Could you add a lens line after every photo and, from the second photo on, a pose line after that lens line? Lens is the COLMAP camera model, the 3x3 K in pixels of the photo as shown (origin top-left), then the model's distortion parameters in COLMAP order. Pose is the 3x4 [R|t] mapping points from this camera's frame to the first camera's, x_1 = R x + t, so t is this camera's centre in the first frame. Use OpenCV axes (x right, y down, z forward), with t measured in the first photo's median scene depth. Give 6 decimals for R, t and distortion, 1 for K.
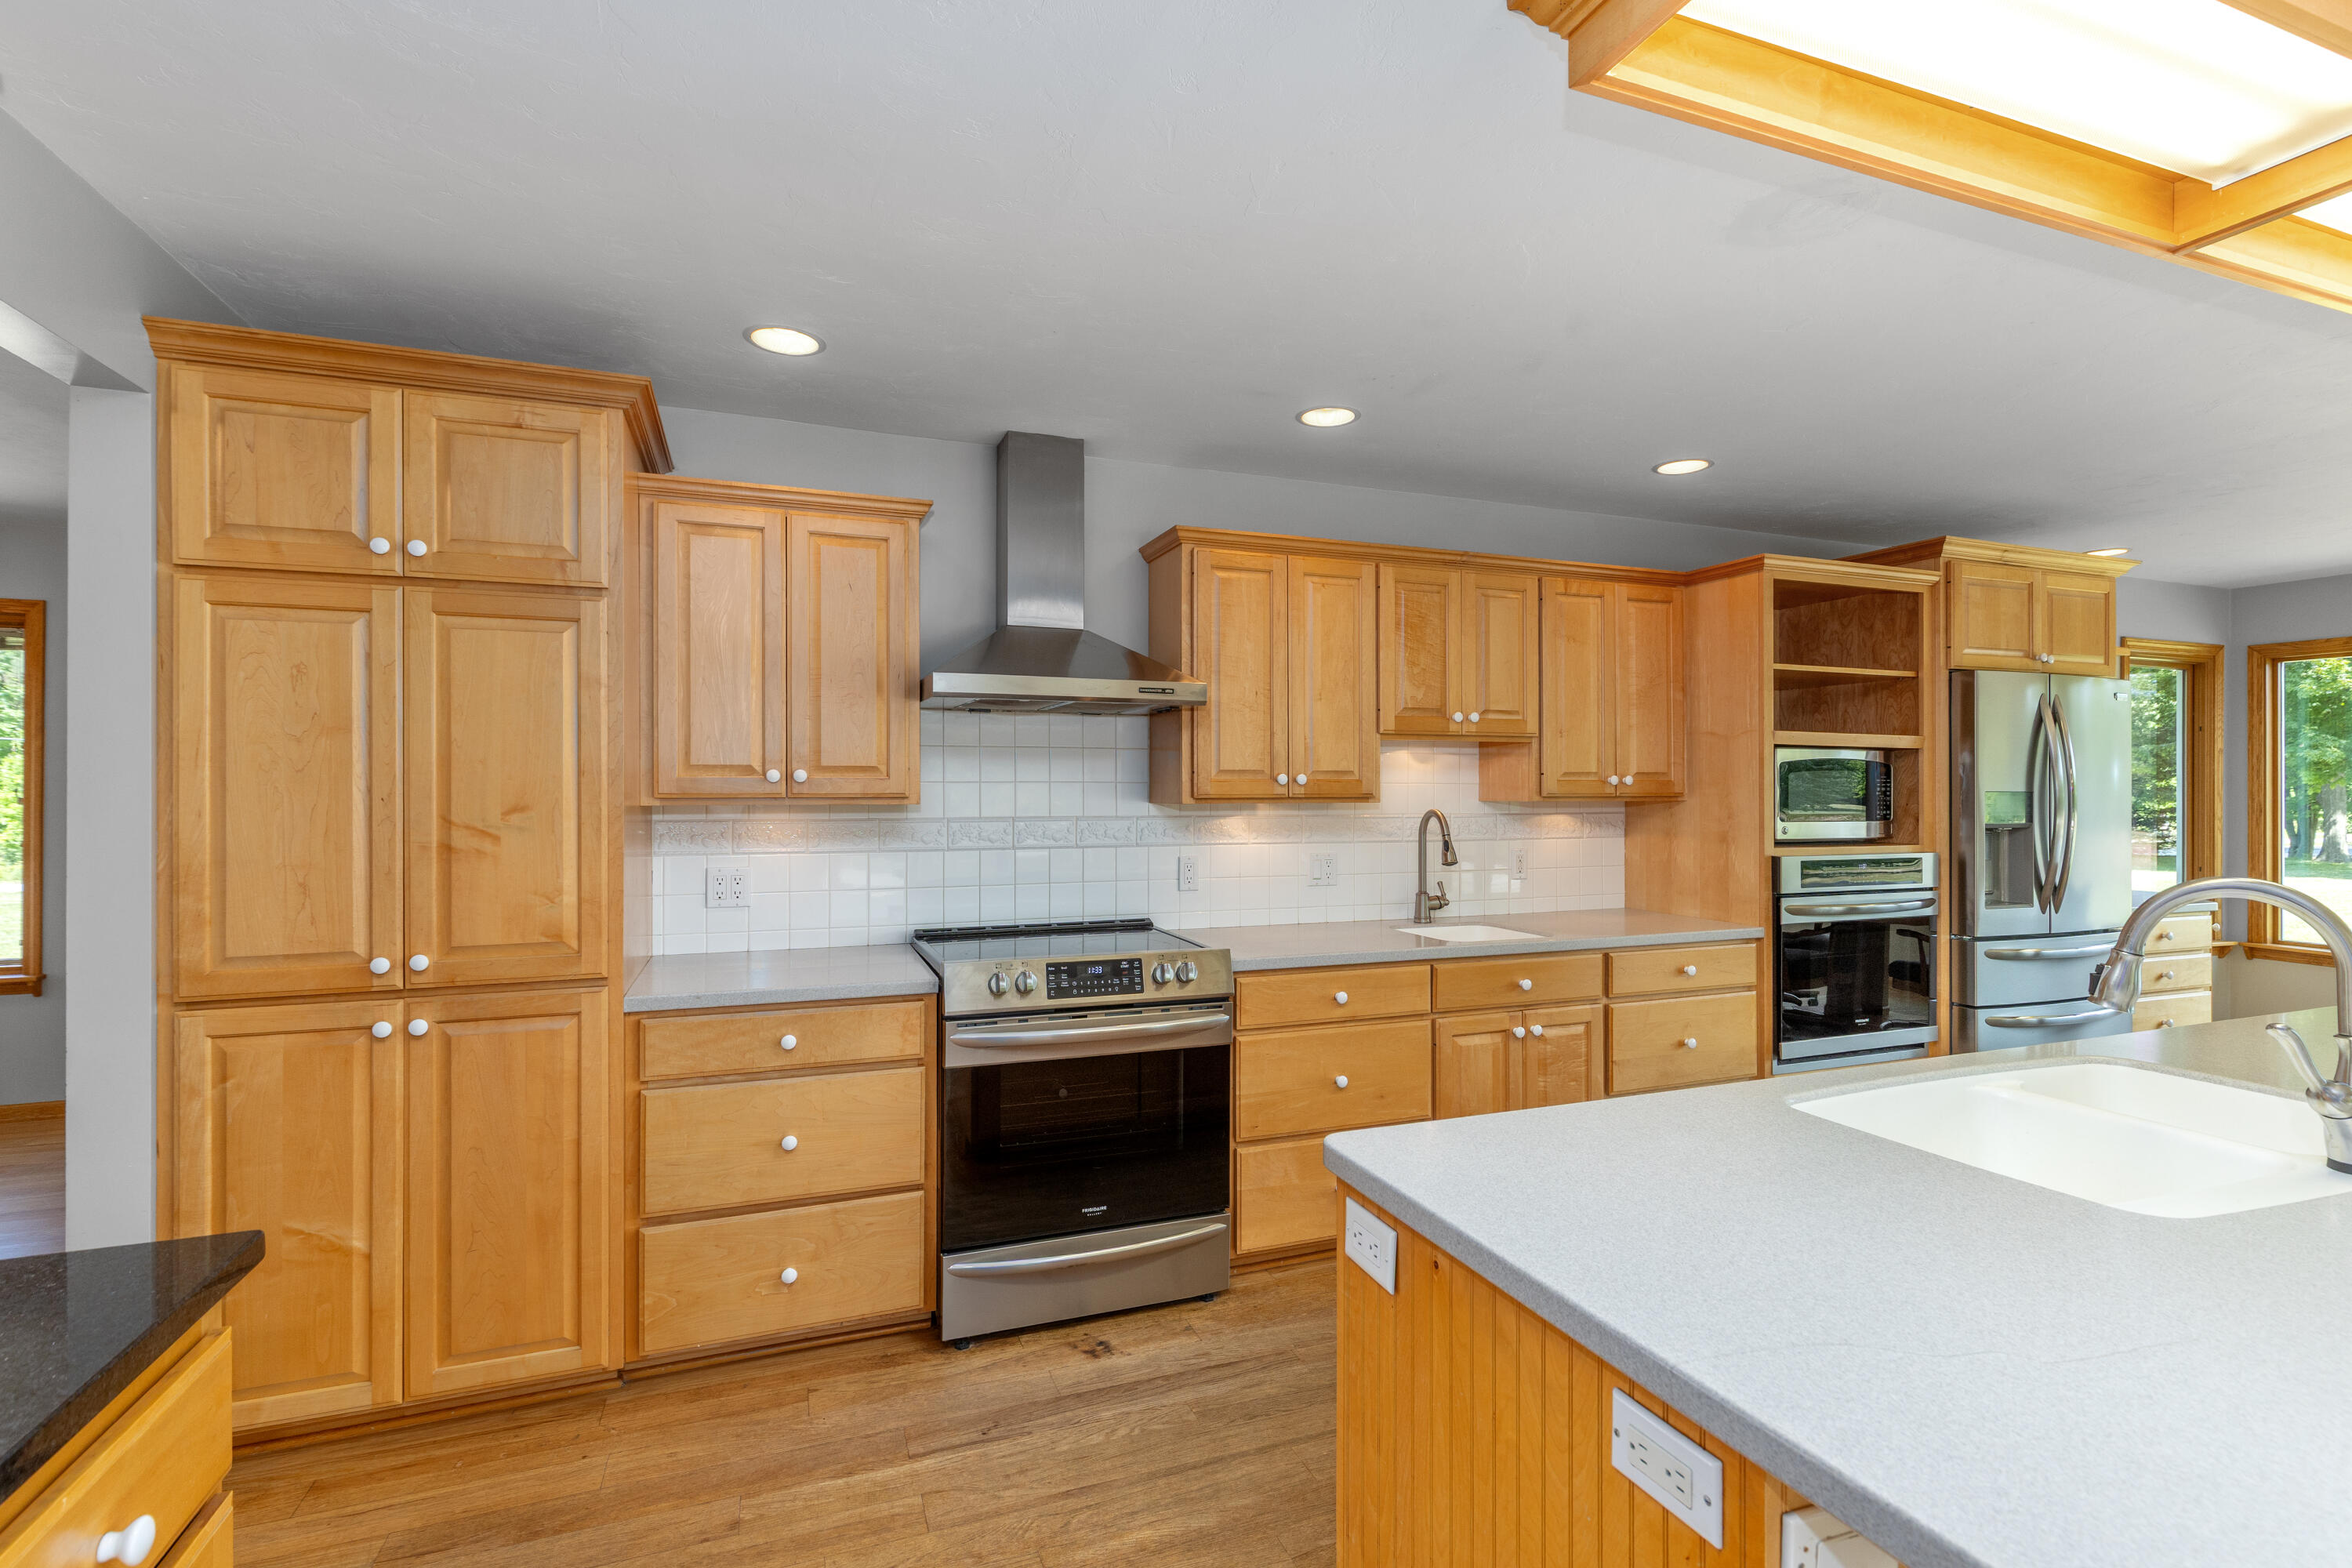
lens RADIAL K [[1074.7, 0, 1176.0], [0, 1074.7, 784.0], [0, 0, 1]] dist [-0.000272, -0.000083]
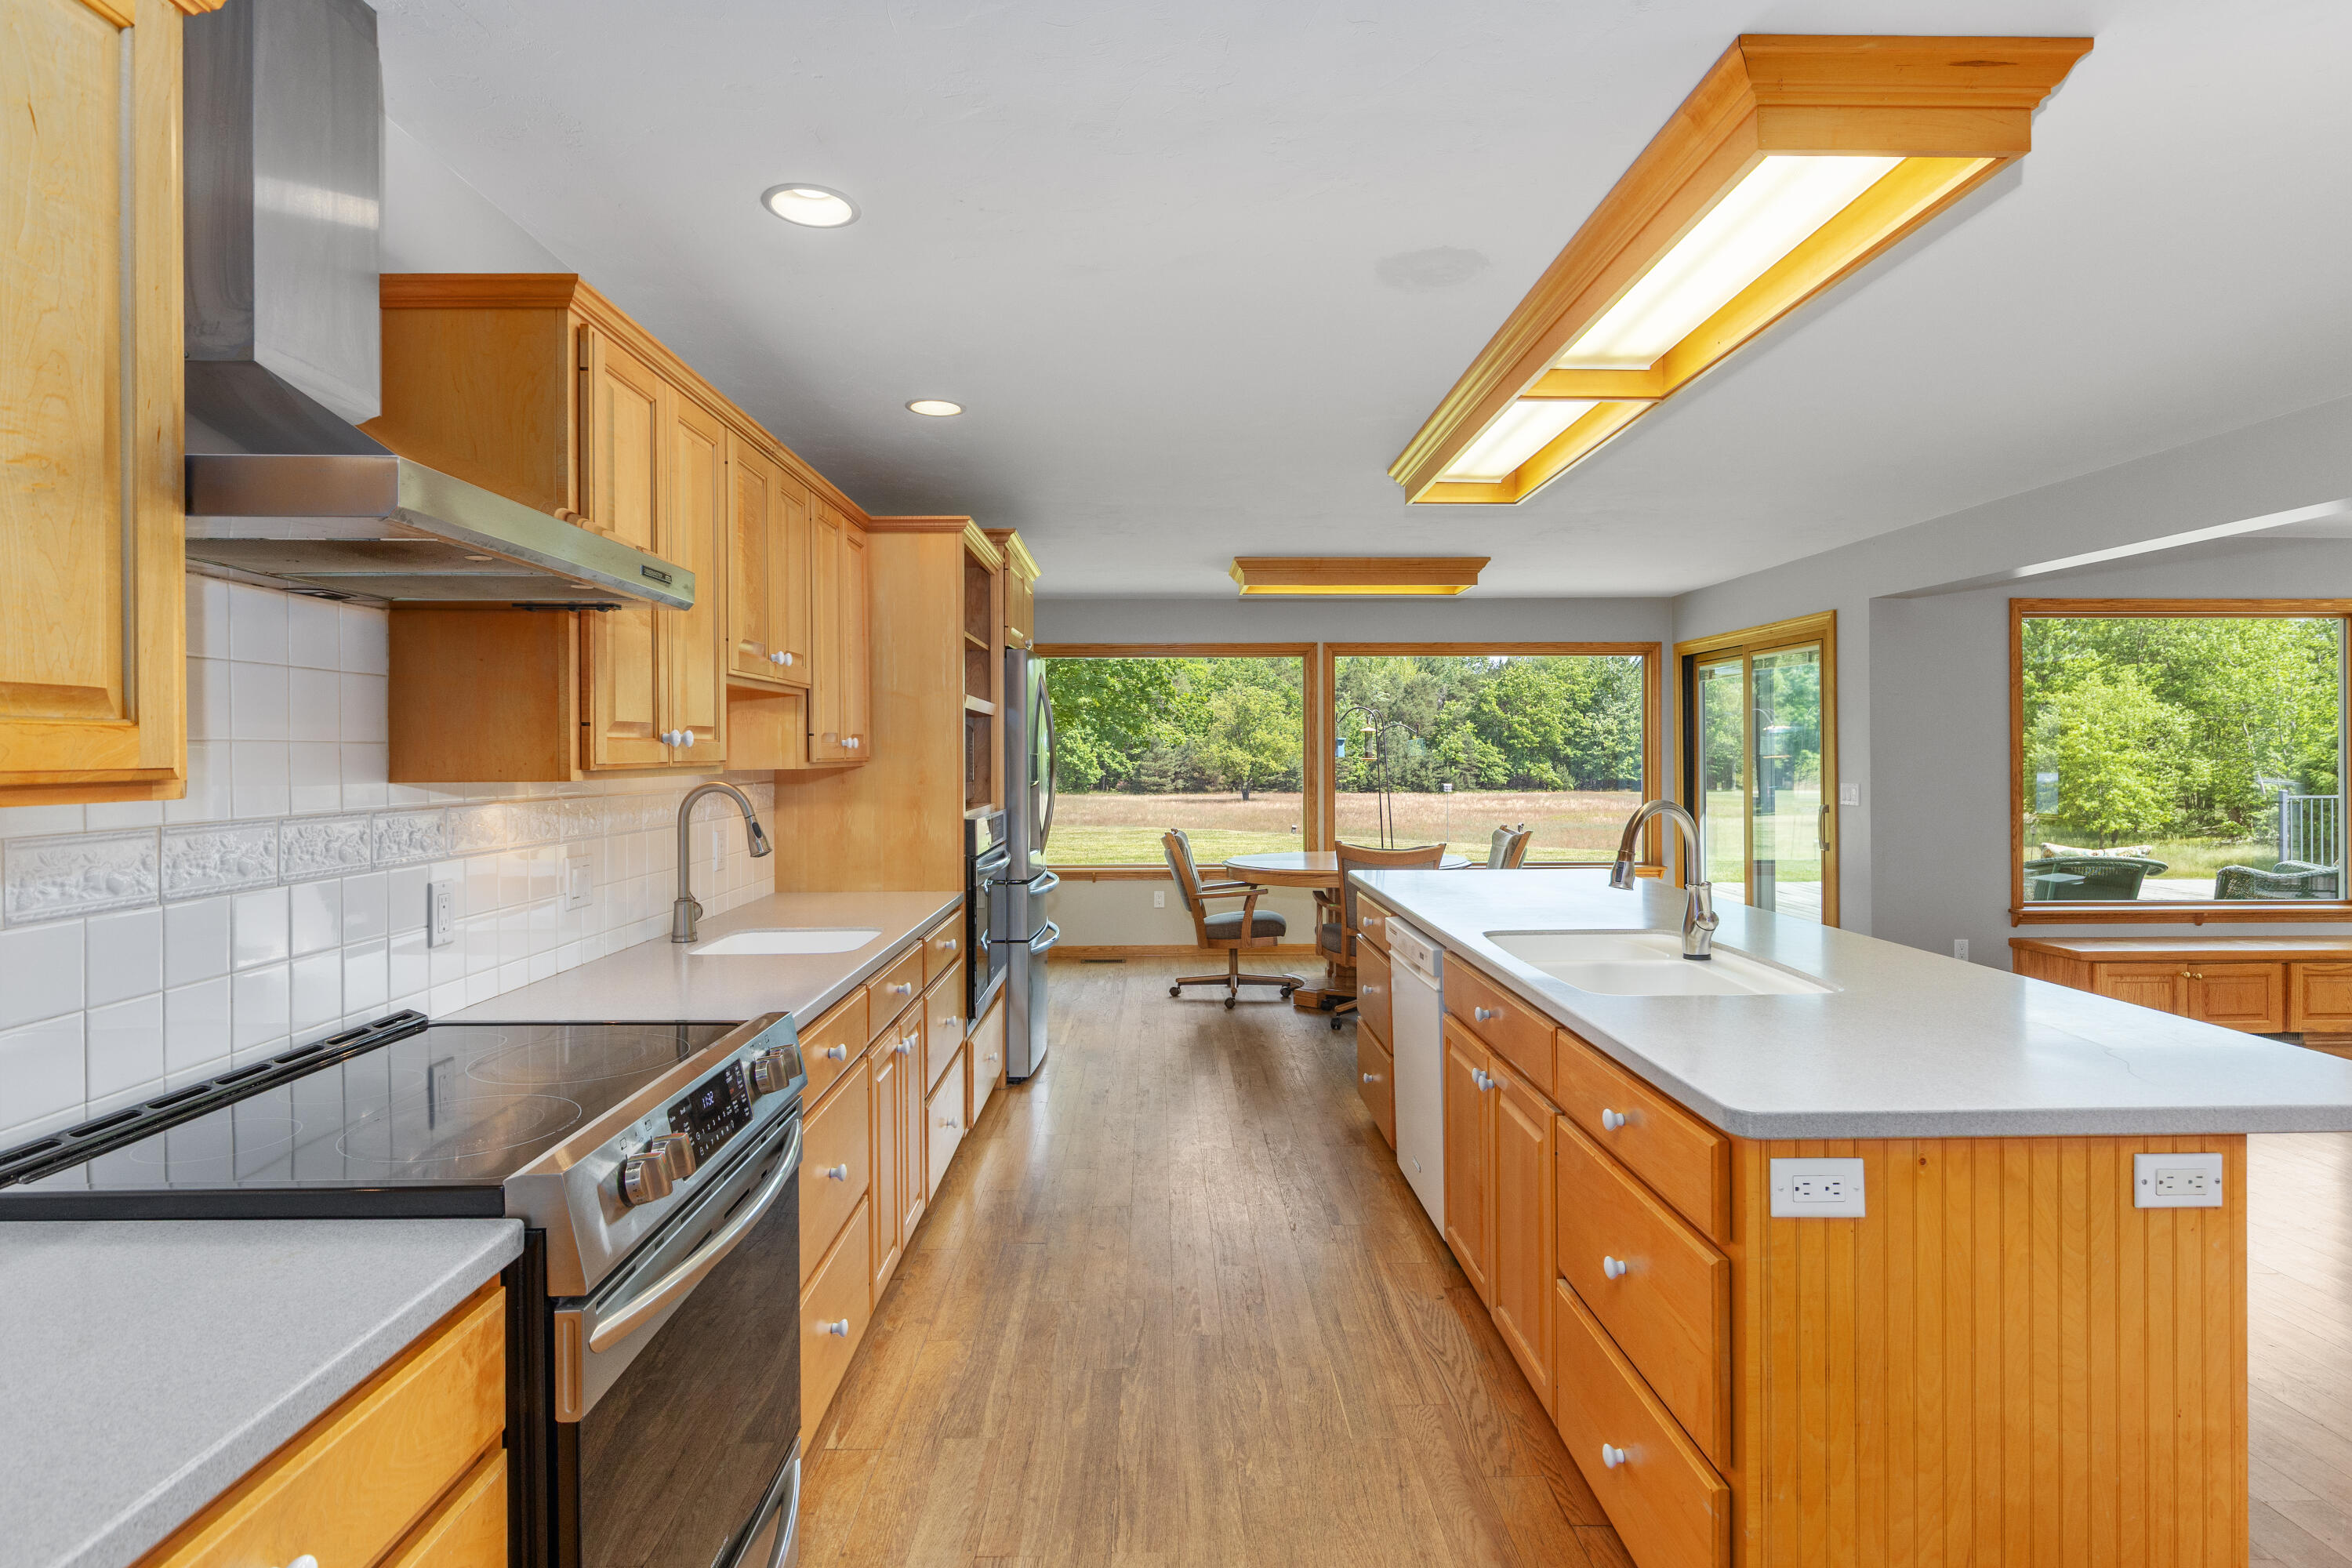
lens RADIAL K [[1169.0, 0, 1173.3], [0, 1169.0, 749.2], [0, 0, 1]] dist [0.000196, -0.000148]
pose [[0.338256, -0.001687, 0.941053, -0.449540], [0.003727, 0.999993, 0.000453, 0.003184], [-0.941047, 0.003355, 0.338260, 0.500844]]
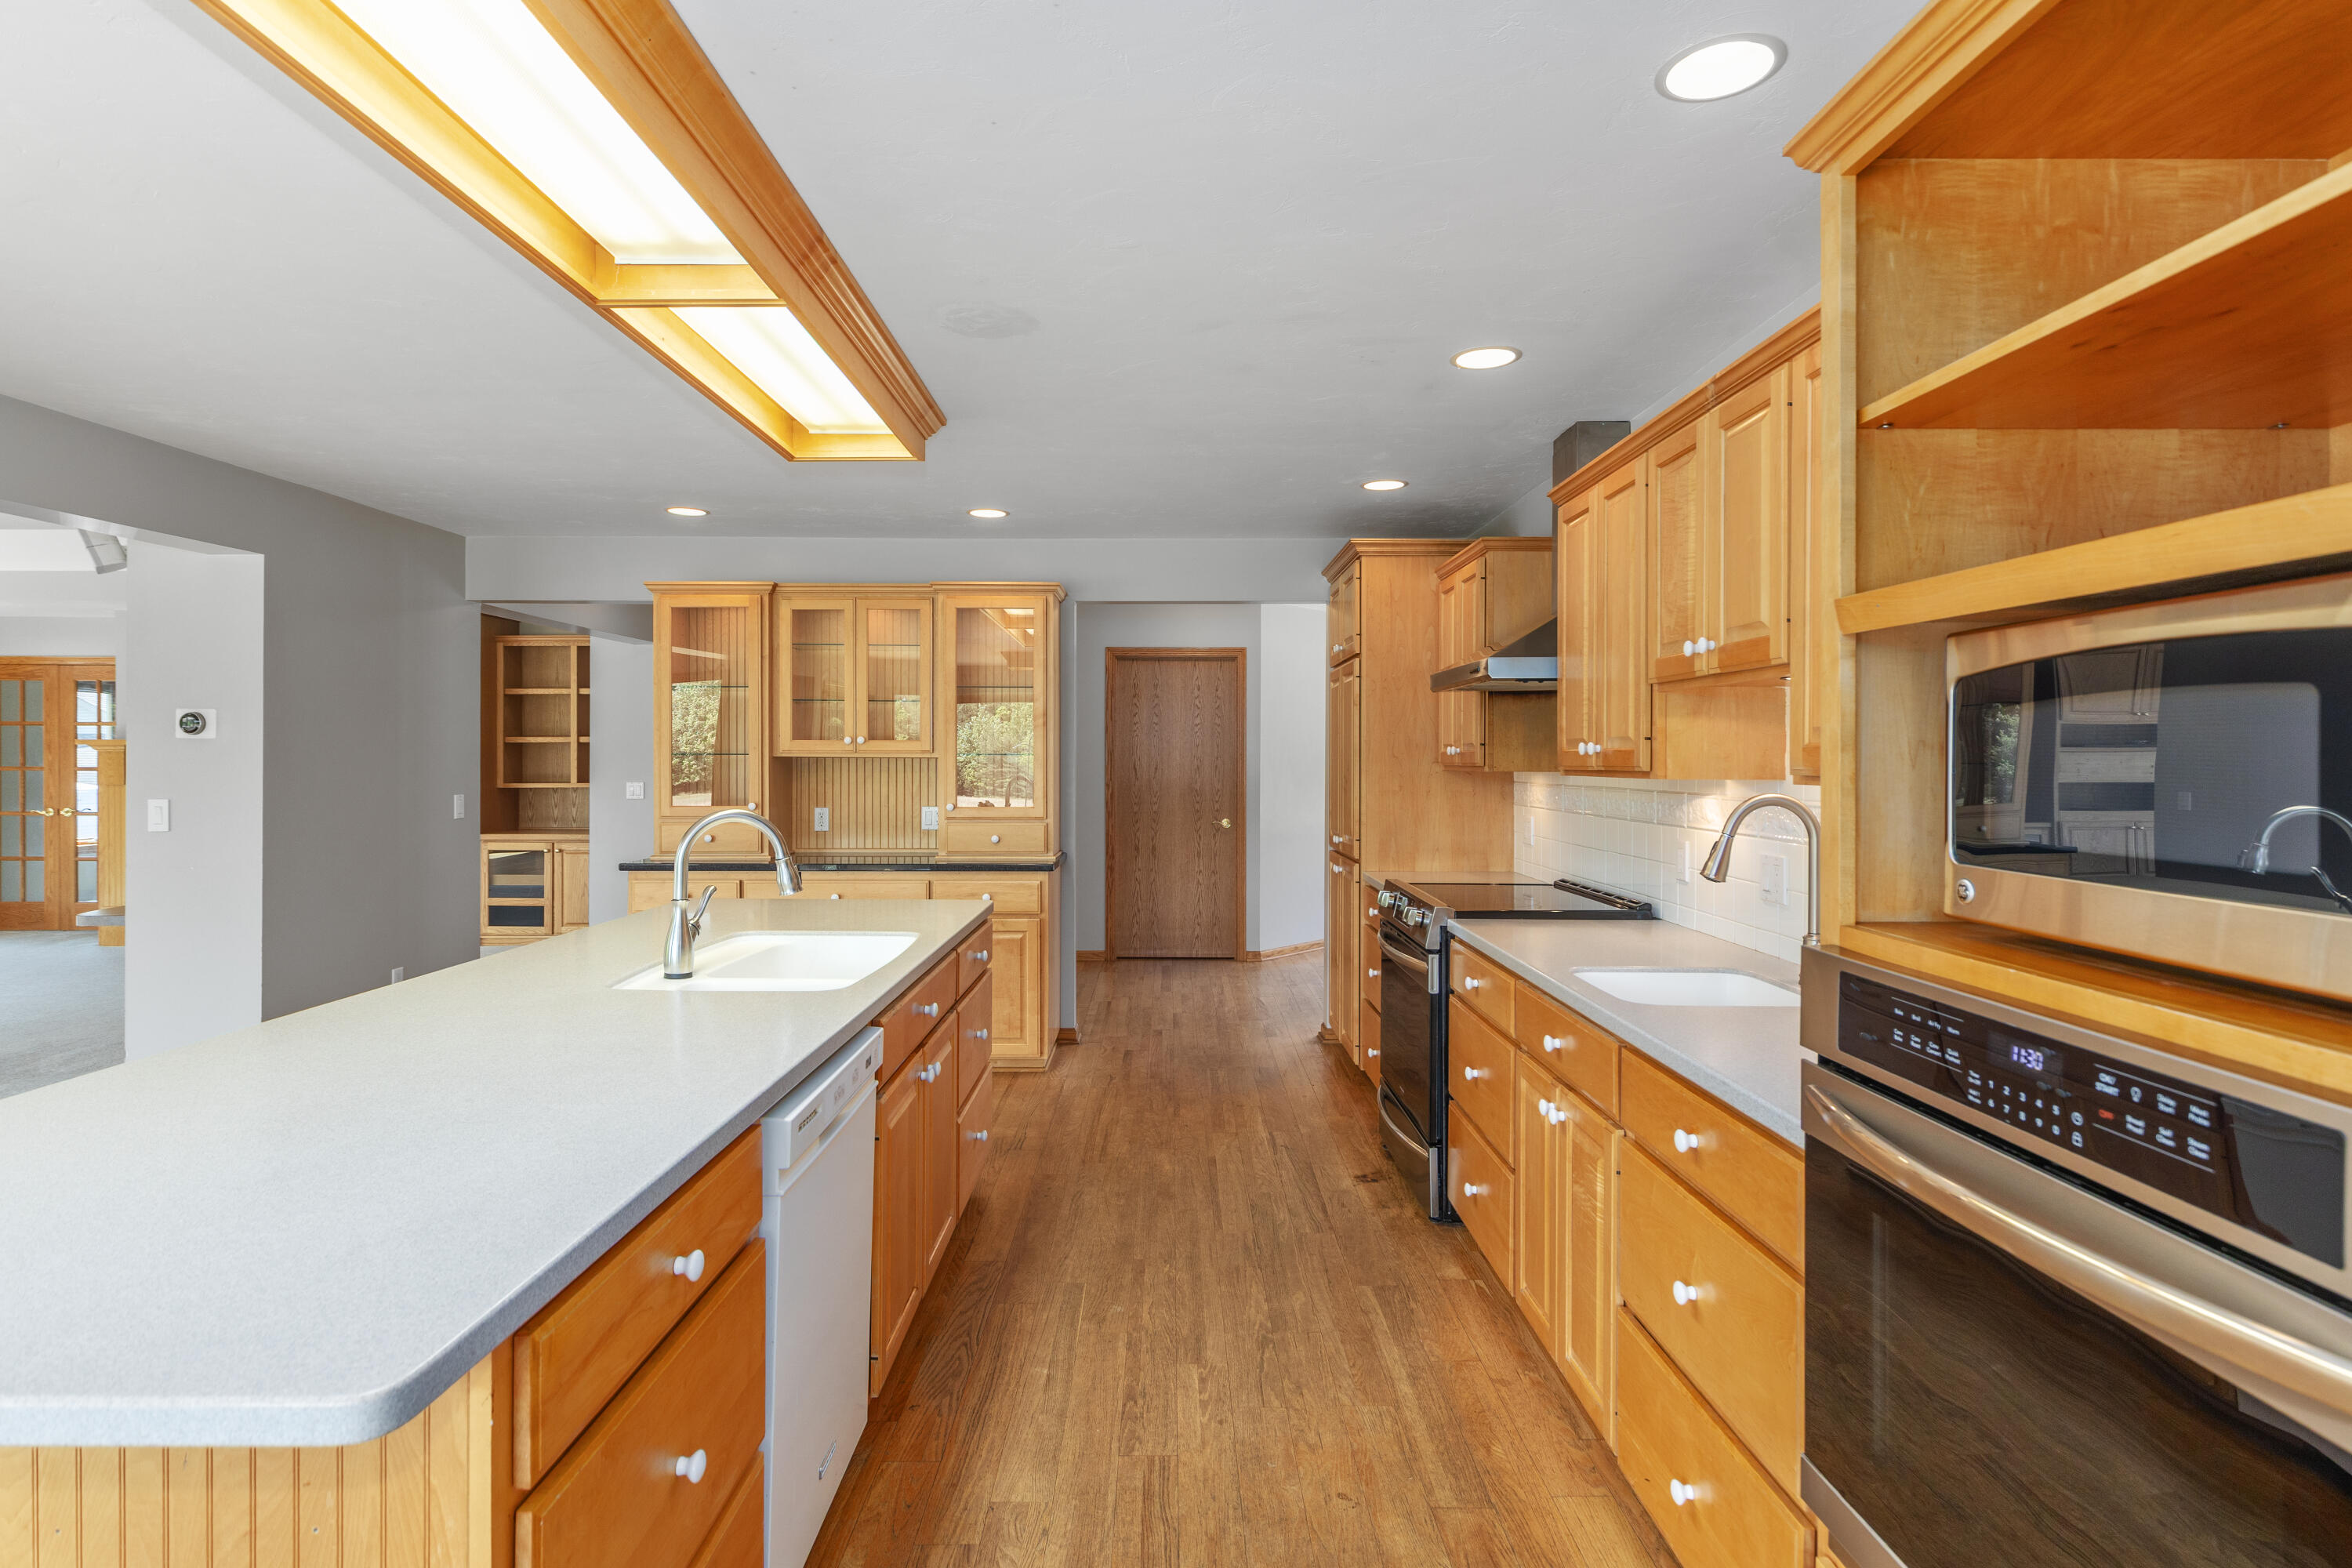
lens RADIAL K [[1188.0, 0, 1176.0], [0, 1188.0, 784.0], [0, 0, 1]] dist [-0.000540, -0.000082]
pose [[-0.345242, 0.017277, -0.938355, 1.119430], [-0.000209, 0.999829, 0.018486, 0.006332], [0.938514, 0.006579, -0.345180, 1.034894]]
